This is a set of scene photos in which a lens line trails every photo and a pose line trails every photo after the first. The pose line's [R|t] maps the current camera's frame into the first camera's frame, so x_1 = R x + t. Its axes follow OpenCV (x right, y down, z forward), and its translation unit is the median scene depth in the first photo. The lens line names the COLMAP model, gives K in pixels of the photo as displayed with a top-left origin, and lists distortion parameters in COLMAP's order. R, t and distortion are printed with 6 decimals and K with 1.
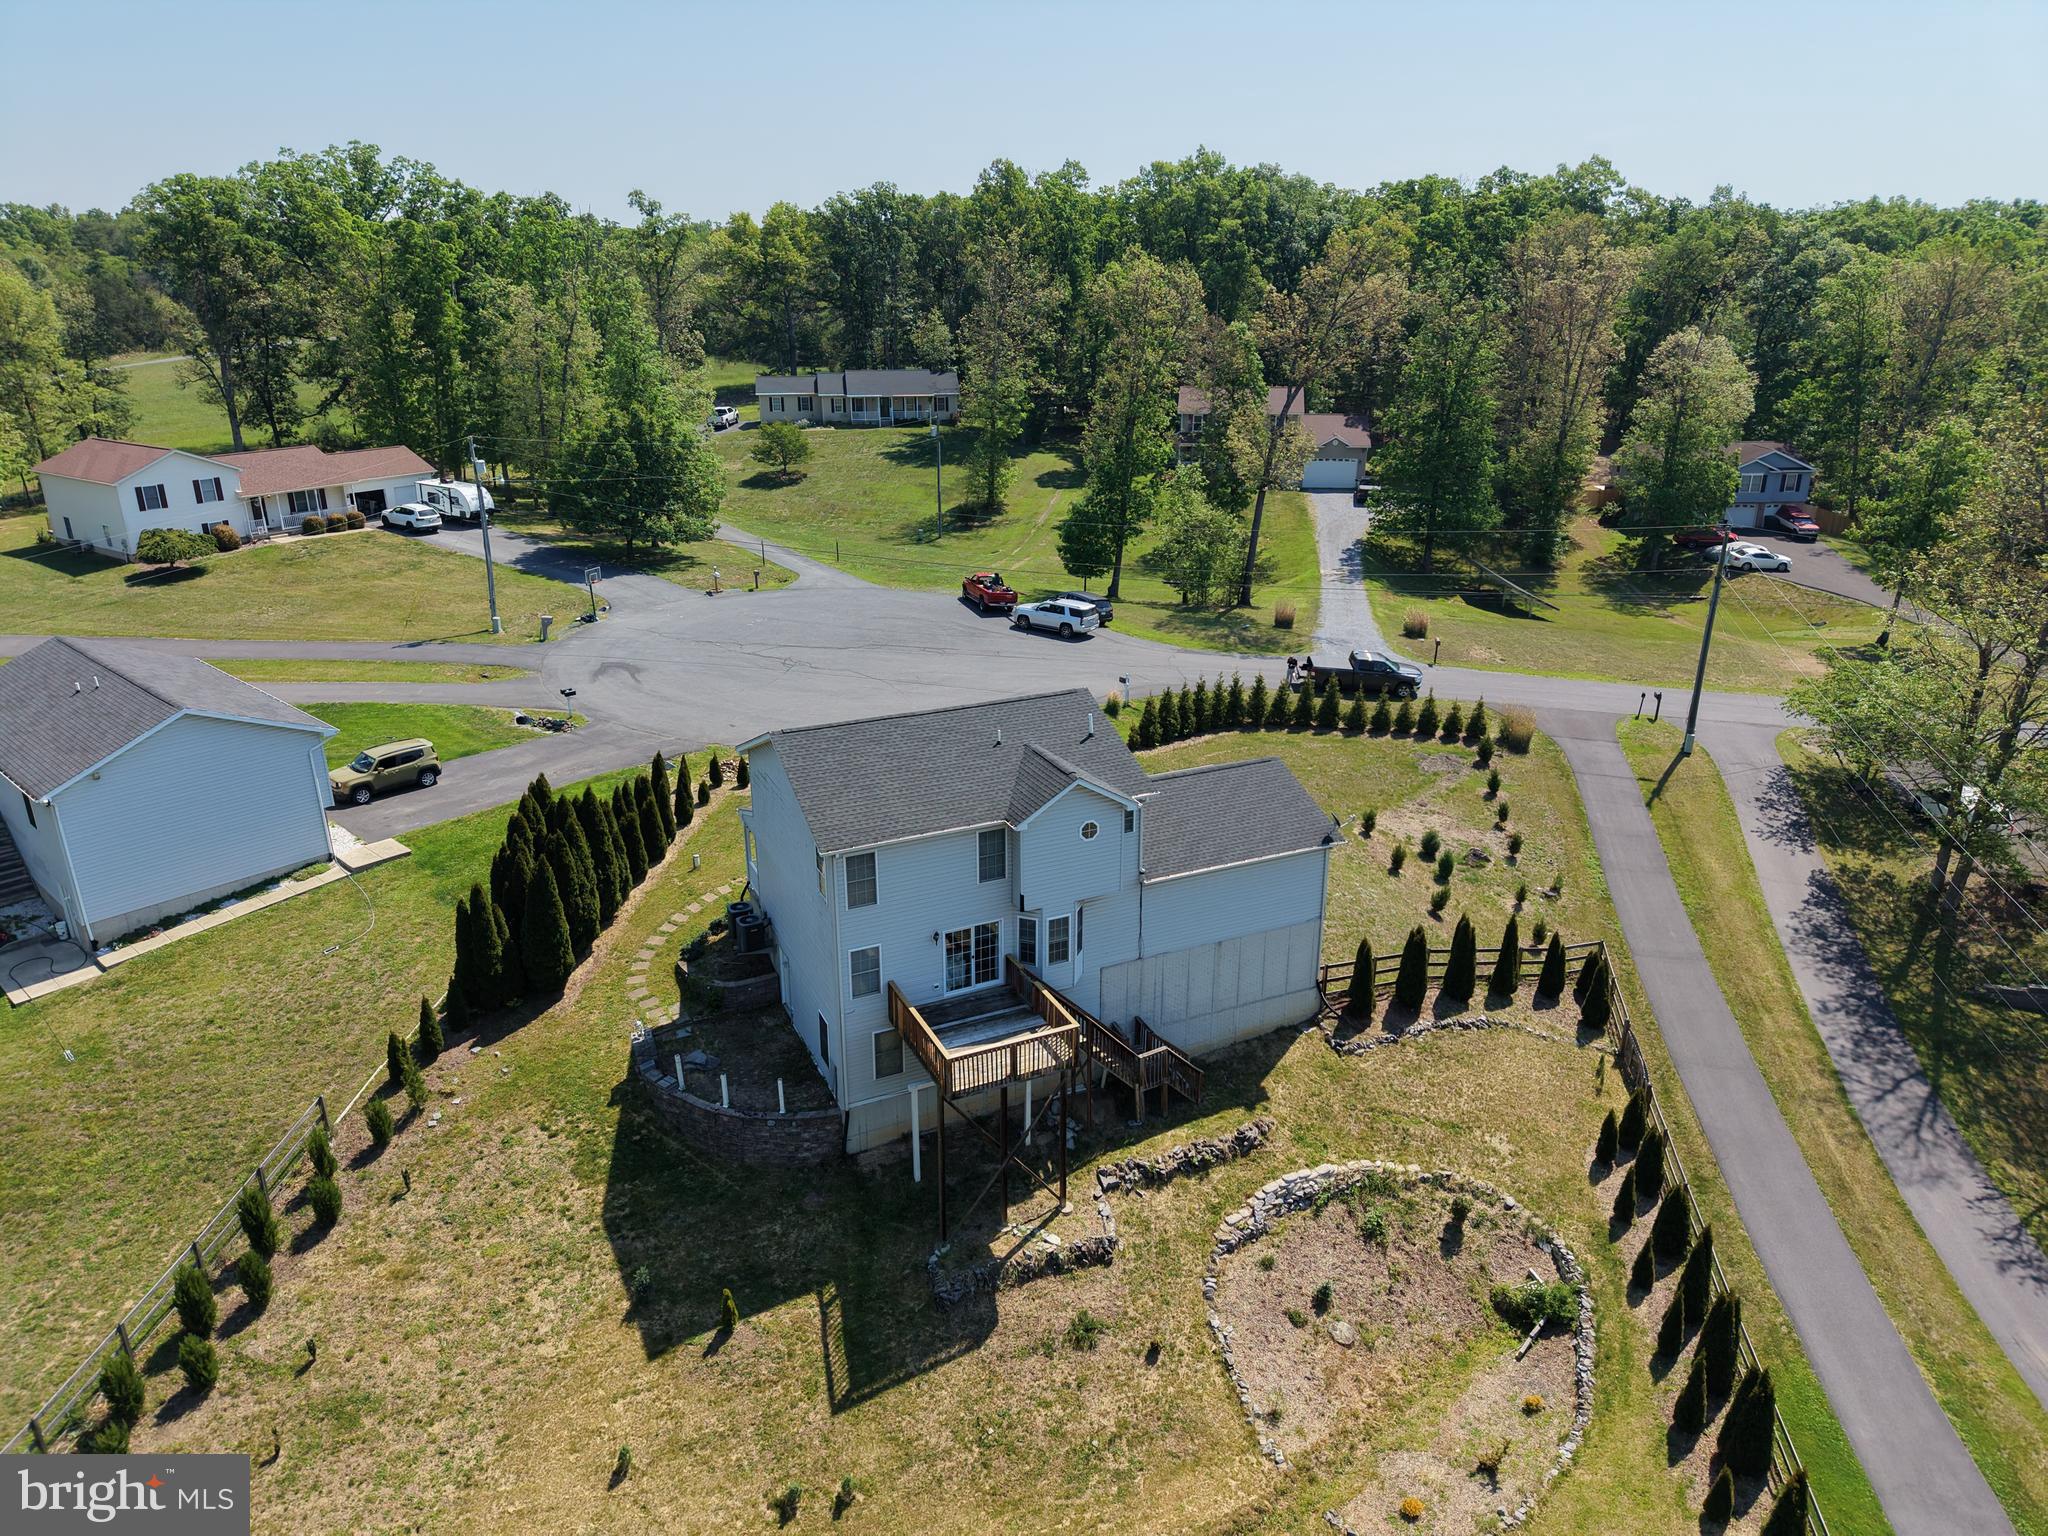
lens RADIAL K [[1368.5, 0, 1032.3], [0, 1368.5, 766.4], [0, 0, 1]] dist [0.021698, -0.021813]
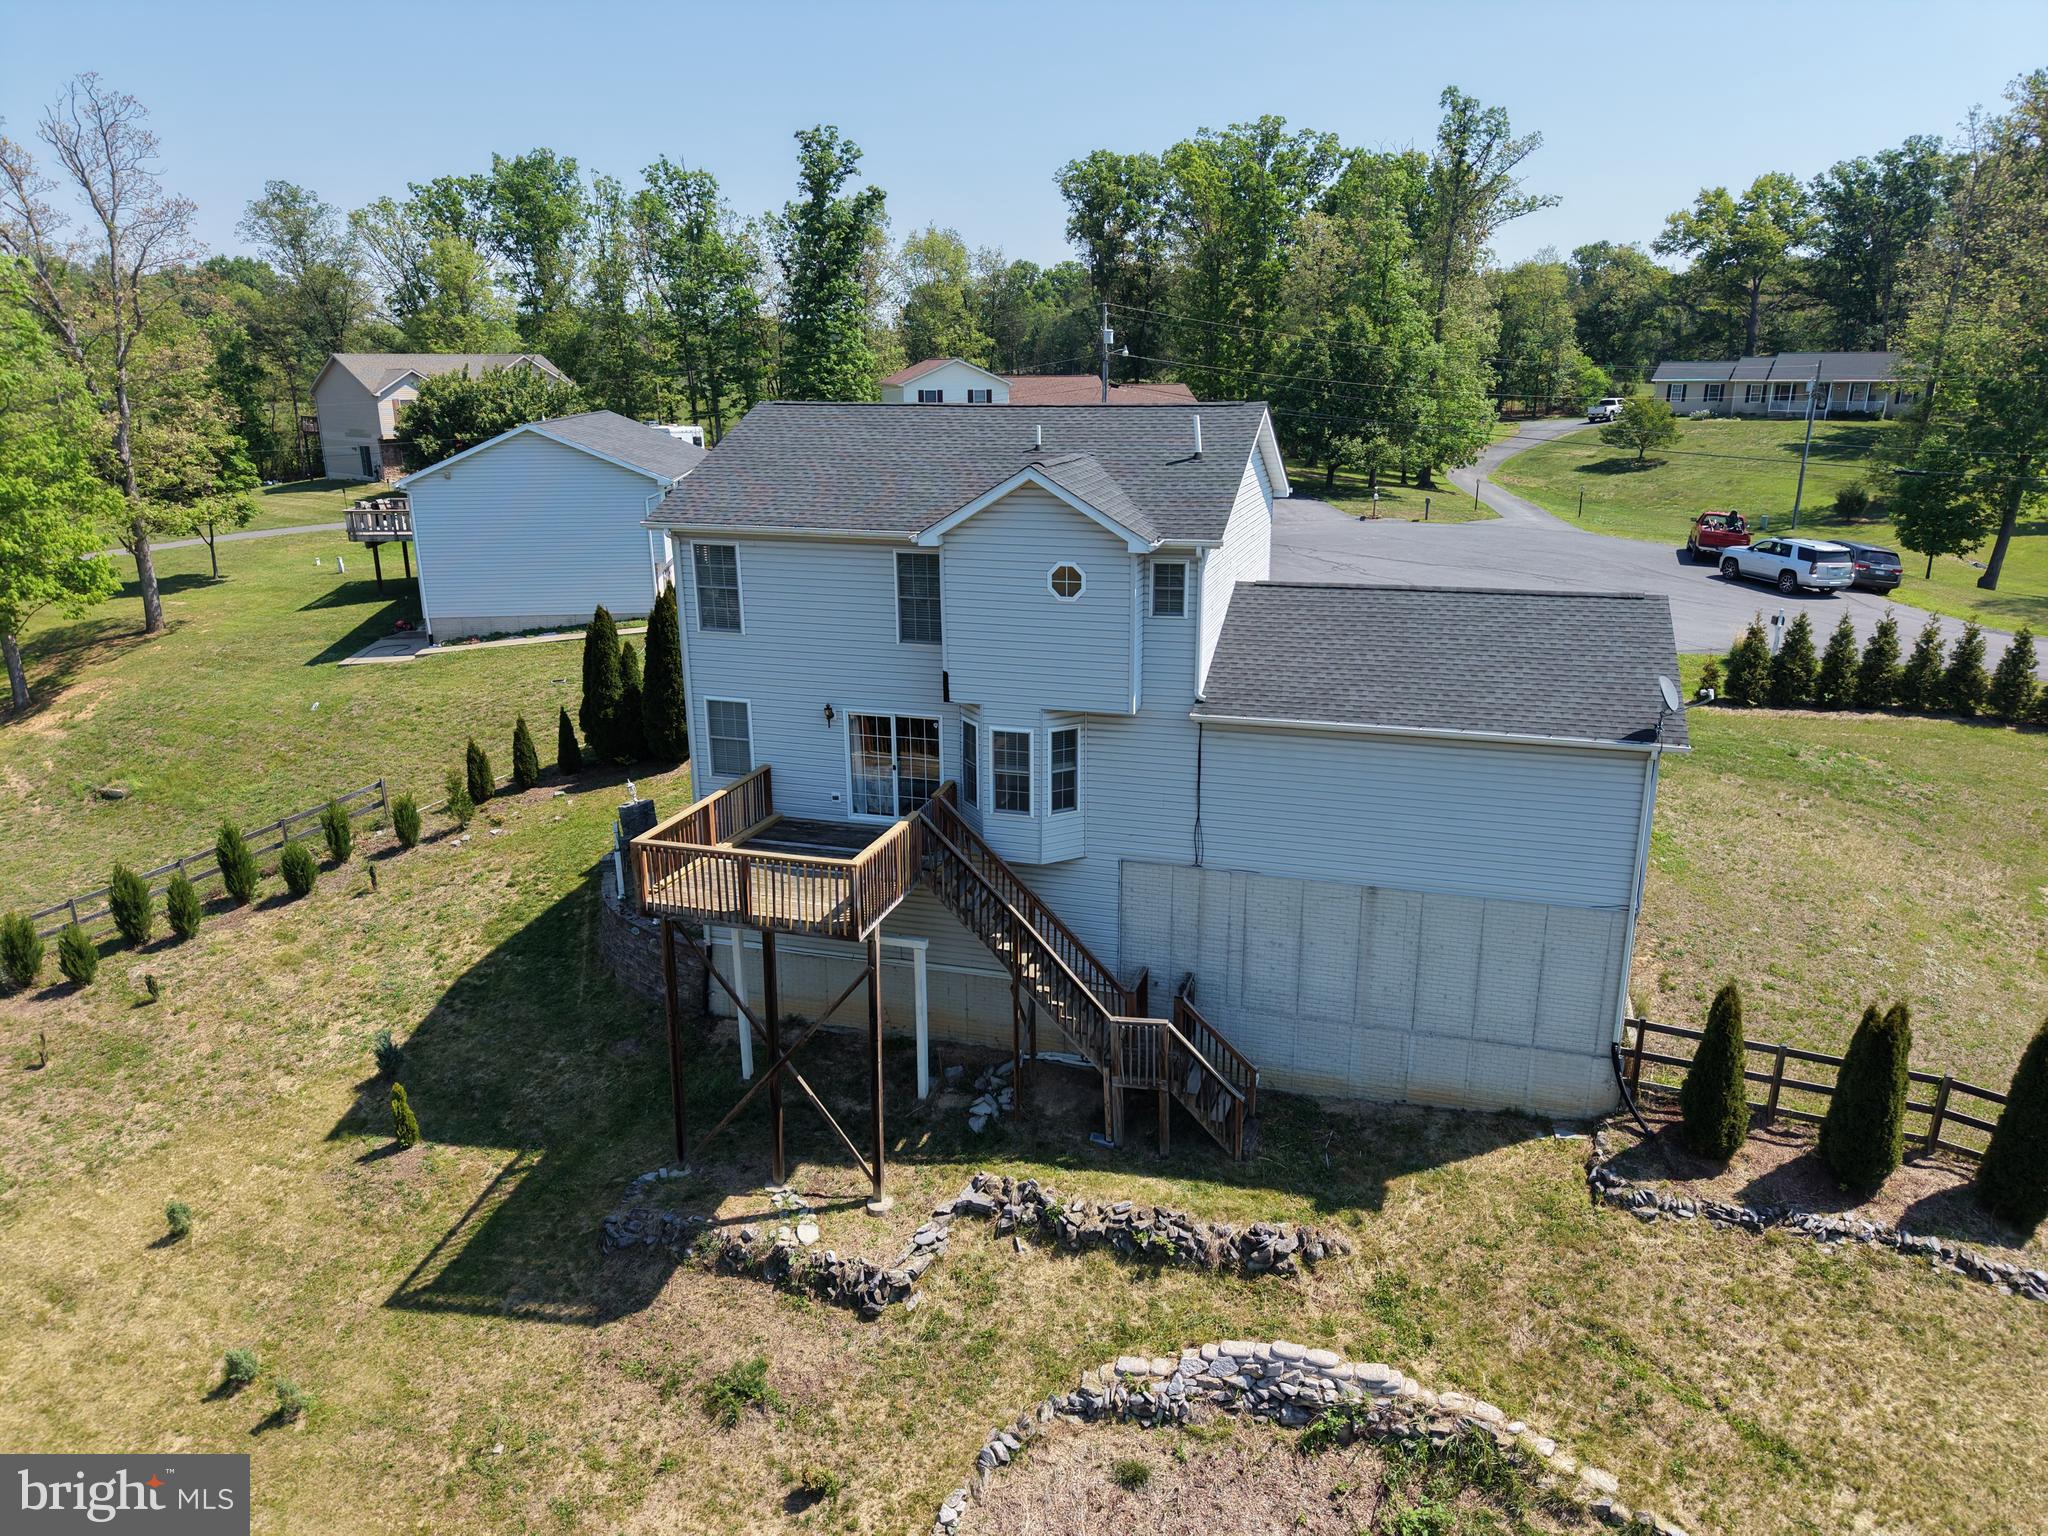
lens RADIAL K [[1368.5, 0, 1026.1], [0, 1368.5, 771.0], [0, 0, 1]] dist [0.021698, -0.021813]
pose [[0.739029, 0.186319, -0.647395, 0.366681], [-0.225411, 0.973992, 0.022996, 0.102625], [0.634843, 0.128936, 0.761807, 0.508320]]
